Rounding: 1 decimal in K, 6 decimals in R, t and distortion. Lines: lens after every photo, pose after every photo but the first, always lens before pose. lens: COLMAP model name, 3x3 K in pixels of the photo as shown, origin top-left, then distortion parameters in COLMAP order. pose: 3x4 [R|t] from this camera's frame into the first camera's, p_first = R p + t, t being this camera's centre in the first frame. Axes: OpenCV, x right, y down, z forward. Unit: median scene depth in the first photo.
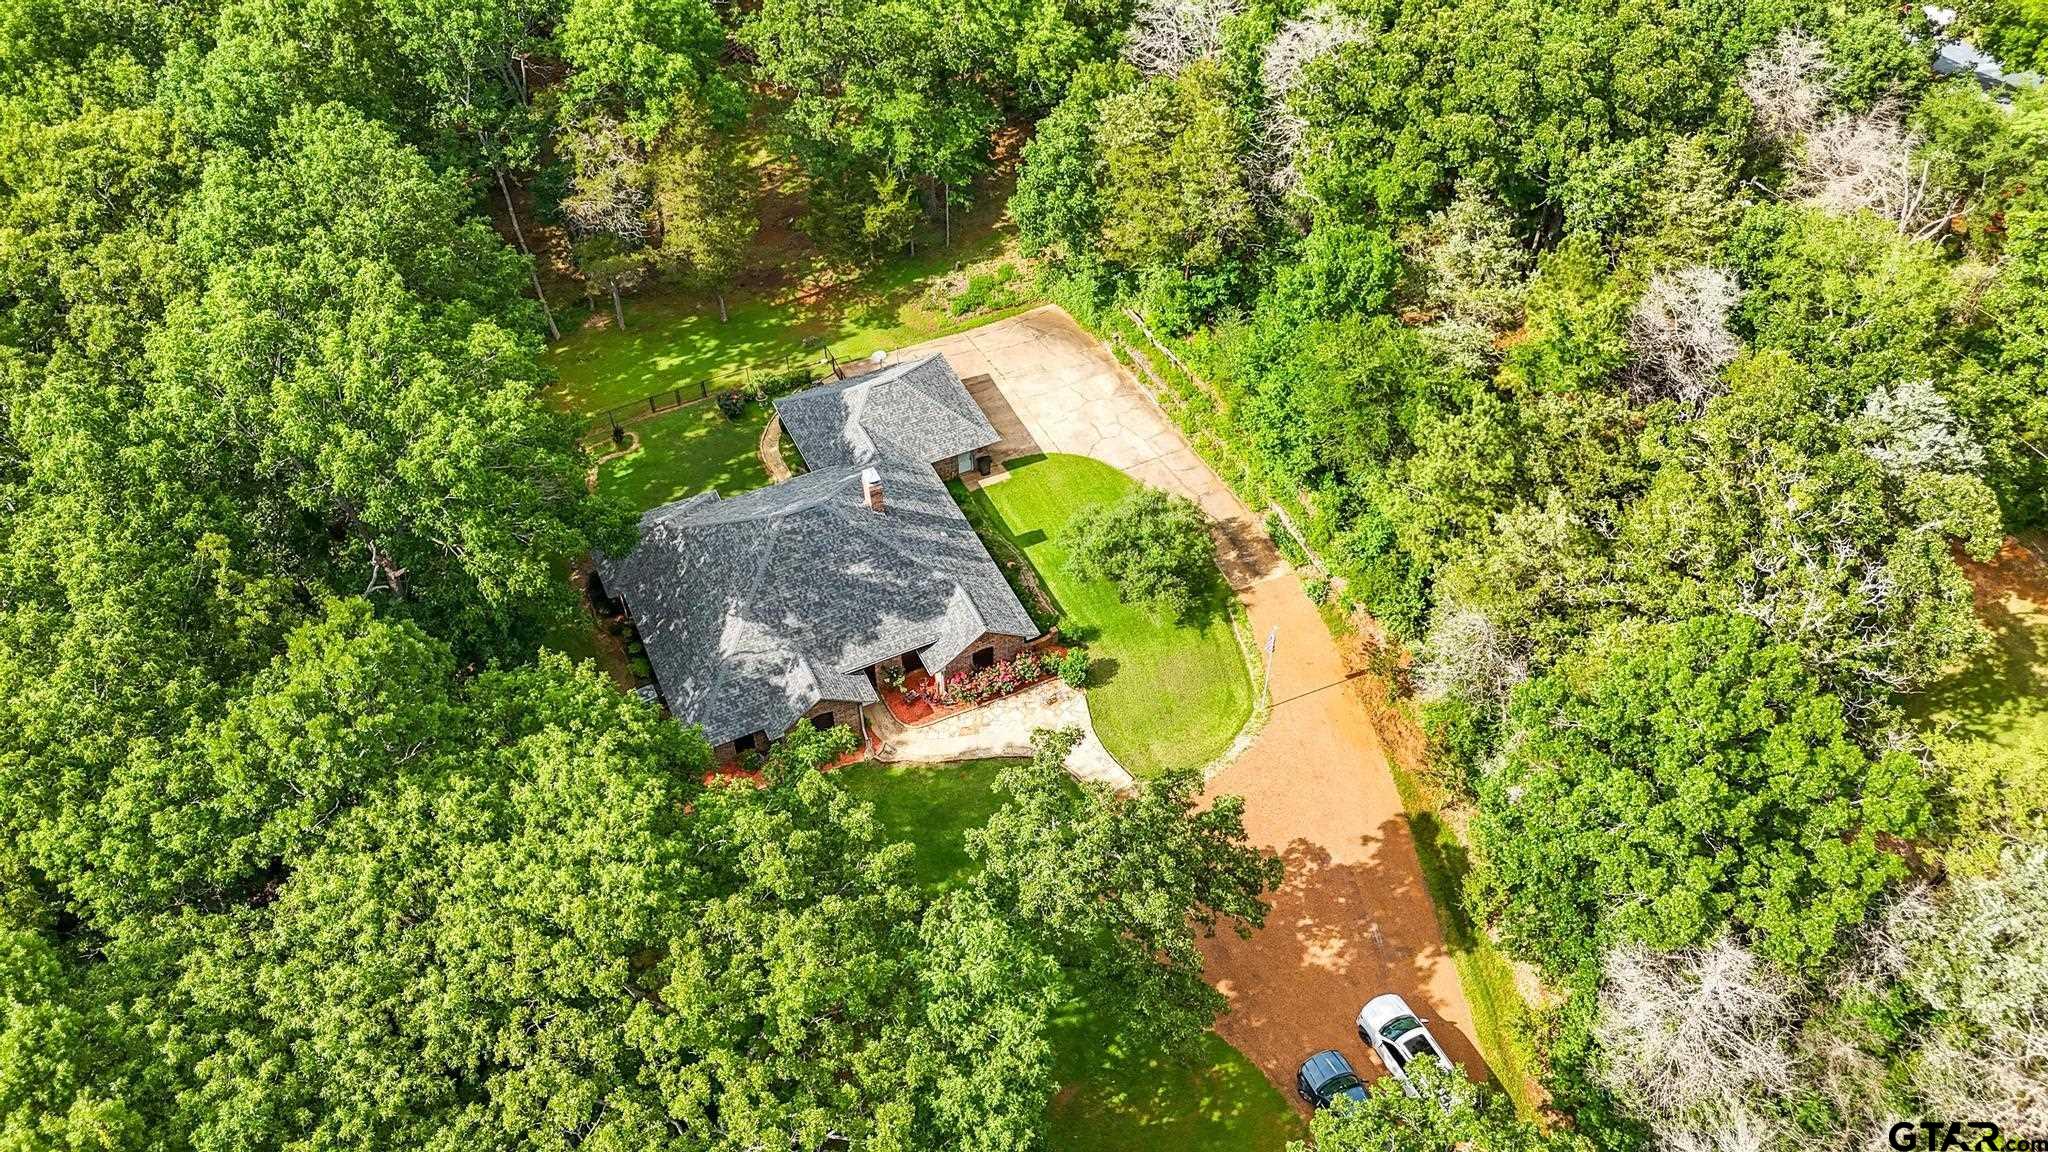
lens RADIAL K [[1503.1, 0, 1028.4], [0, 1503.1, 580.3], [0, 0, 1]] dist [0.038379, -0.027582]
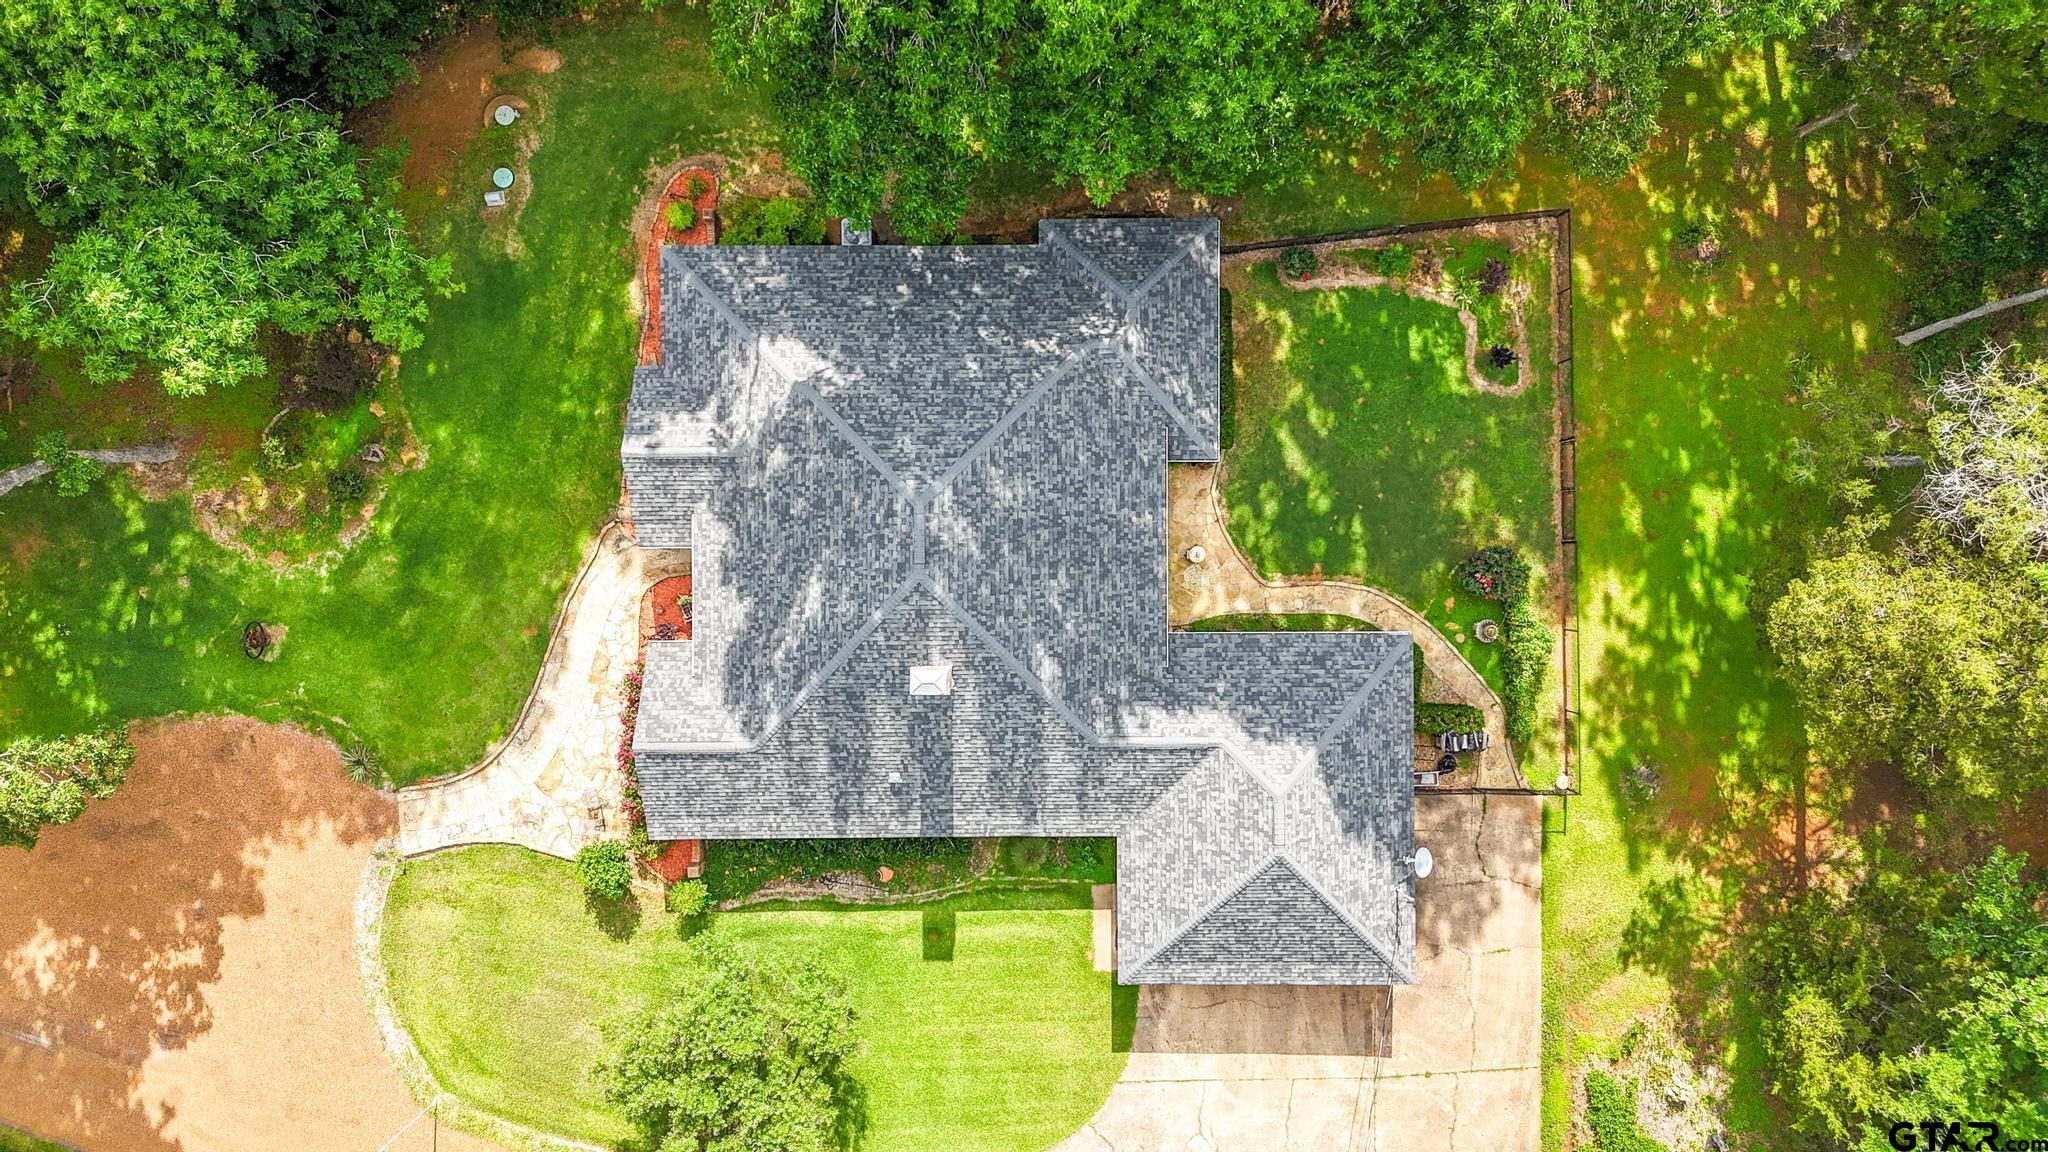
lens RADIAL K [[1503.1, 0, 1027.1], [0, 1503.1, 576.1], [0, 0, 1]] dist [0.038379, -0.027582]
pose [[-0.425952, 0.904735, 0.004384, -0.132857], [-0.650684, -0.309704, 0.693321, -0.387404], [0.628629, 0.292469, 0.720616, 0.535204]]
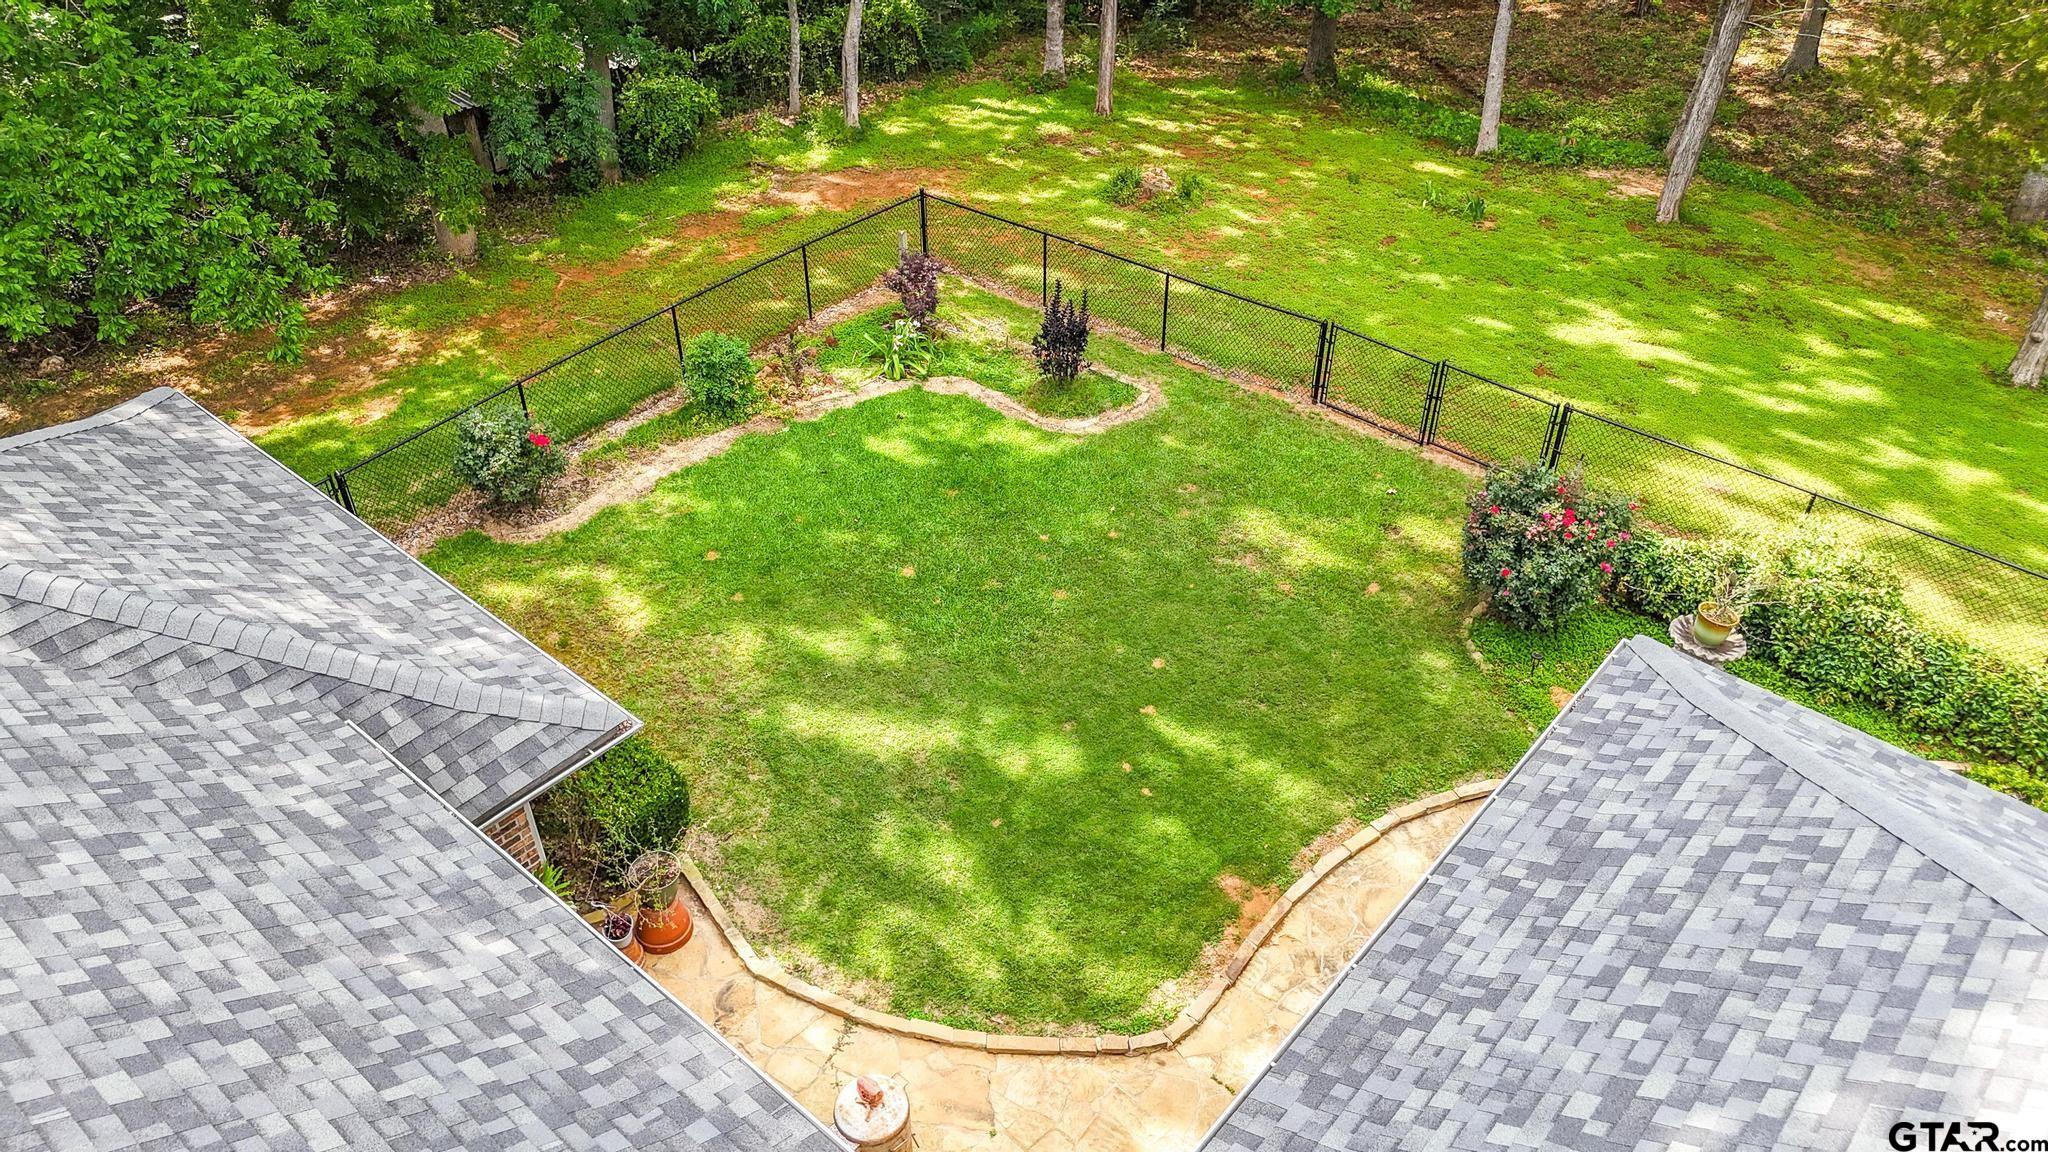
lens RADIAL K [[1503.1, 0, 1030.6], [0, 1503.1, 562.5], [0, 0, 1]] dist [0.038379, -0.027582]
pose [[0.404047, 0.564533, -0.719756, -0.095428], [-0.665476, 0.721265, 0.192142, -0.113458], [0.627605, 0.401345, 0.667108, 0.871084]]
